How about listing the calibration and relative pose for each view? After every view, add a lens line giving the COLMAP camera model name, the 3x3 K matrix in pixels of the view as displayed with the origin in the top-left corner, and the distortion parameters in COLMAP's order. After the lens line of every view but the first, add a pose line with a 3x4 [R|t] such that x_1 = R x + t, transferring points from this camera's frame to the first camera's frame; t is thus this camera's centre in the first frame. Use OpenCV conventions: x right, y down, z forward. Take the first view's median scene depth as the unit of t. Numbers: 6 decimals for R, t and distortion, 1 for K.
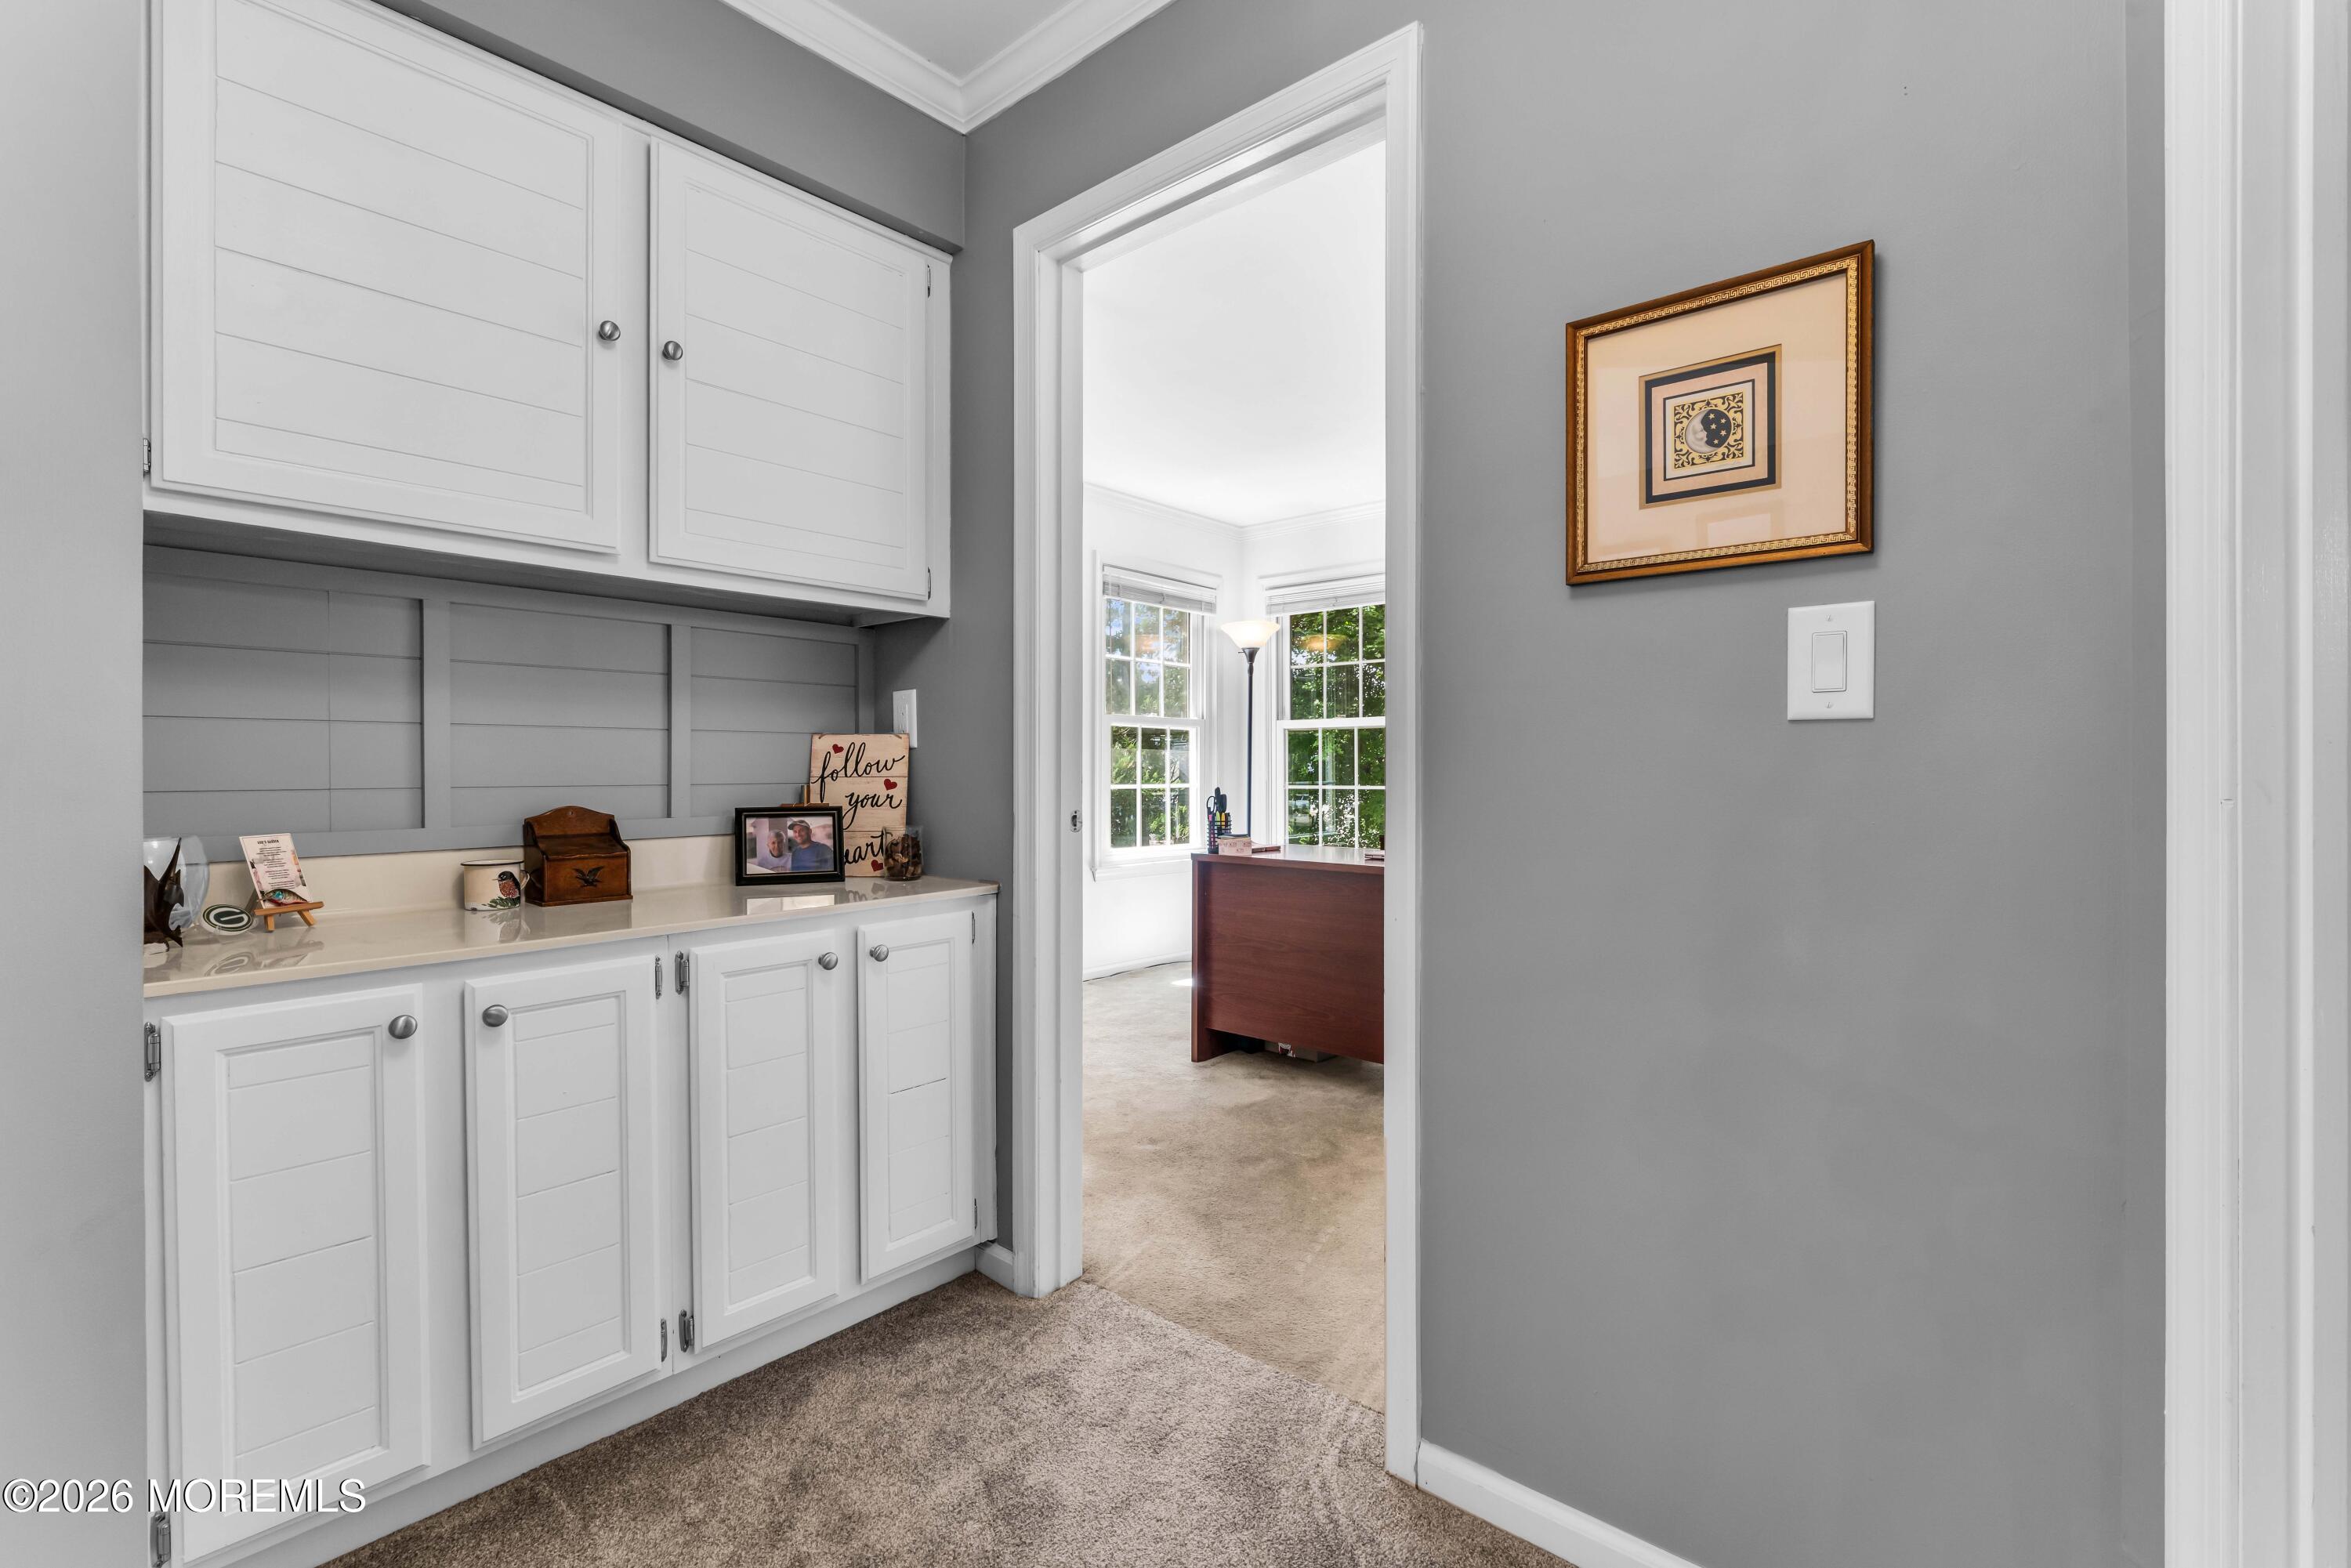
lens RADIAL K [[1205.8, 0, 1171.3], [0, 1205.8, 786.0], [0, 0, 1]] dist [-0.002306, -0.000113]
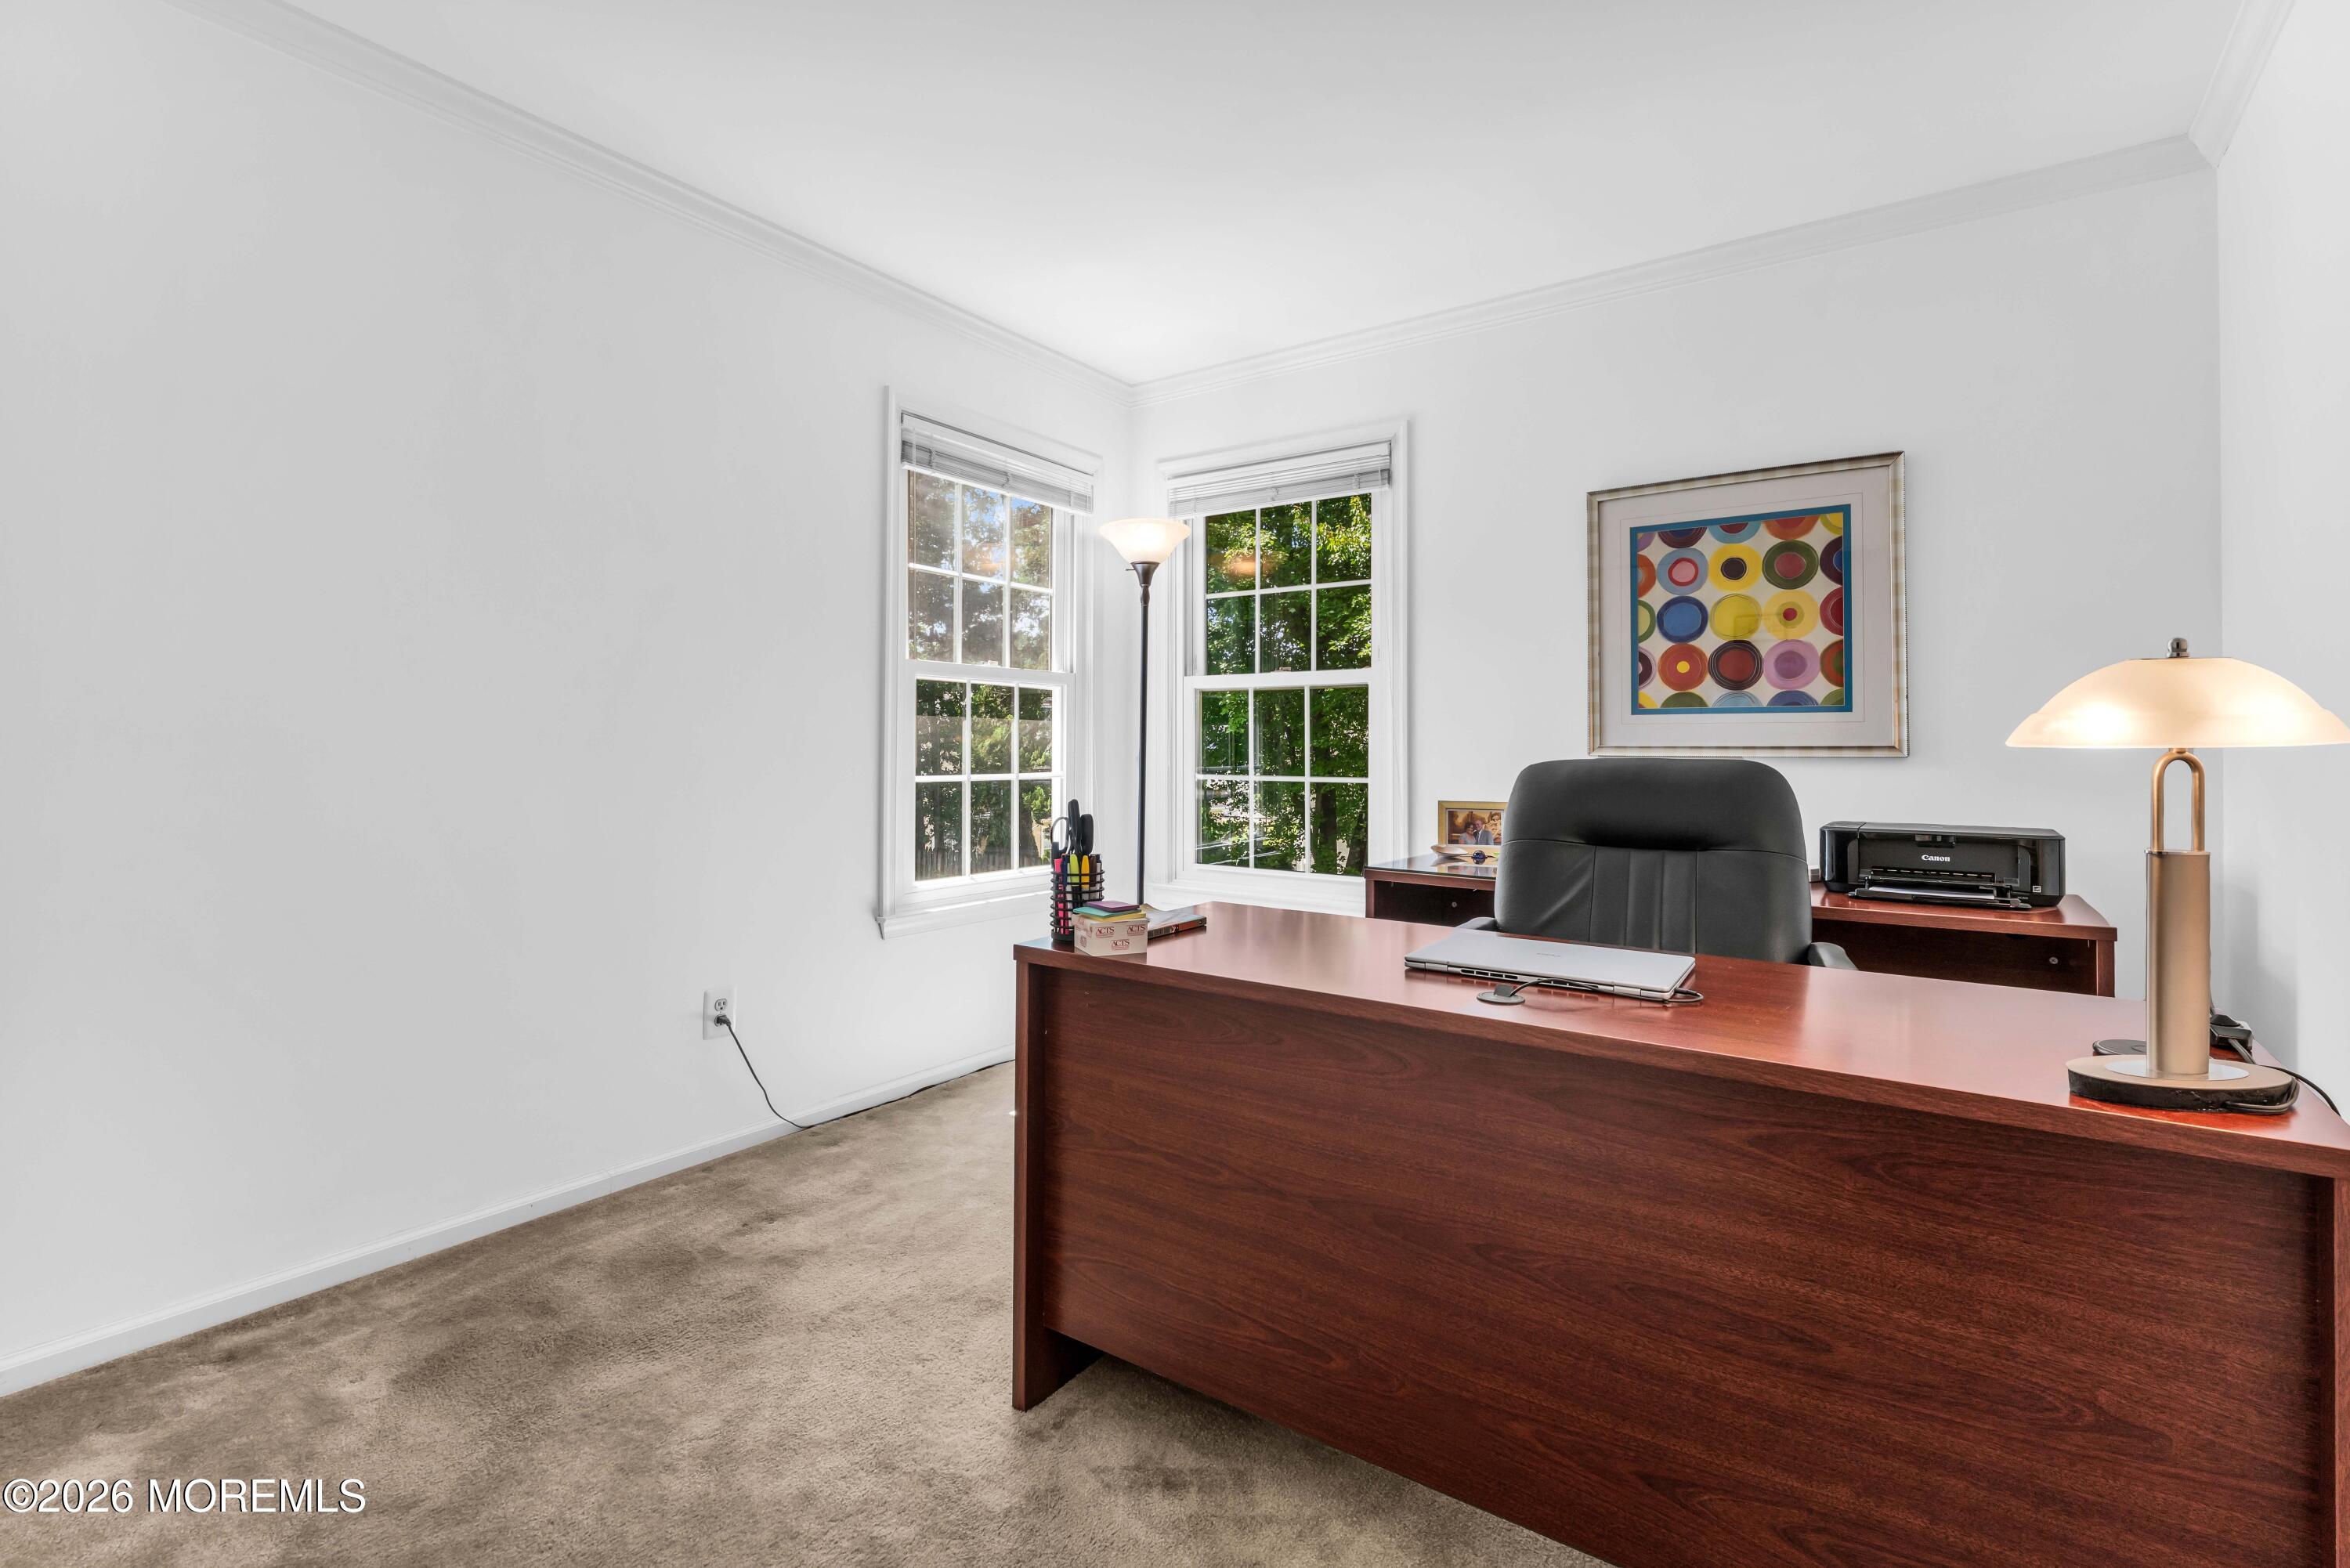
lens RADIAL K [[1205.3, 0, 1170.8], [0, 1205.3, 786.0], [0, 0, 1]] dist [-0.002306, -0.000113]
pose [[0.996135, 0.001168, 0.087830, 0.023506], [-0.003238, 0.999720, 0.023427, -0.010157], [-0.087778, -0.023621, 0.995860, 0.362784]]
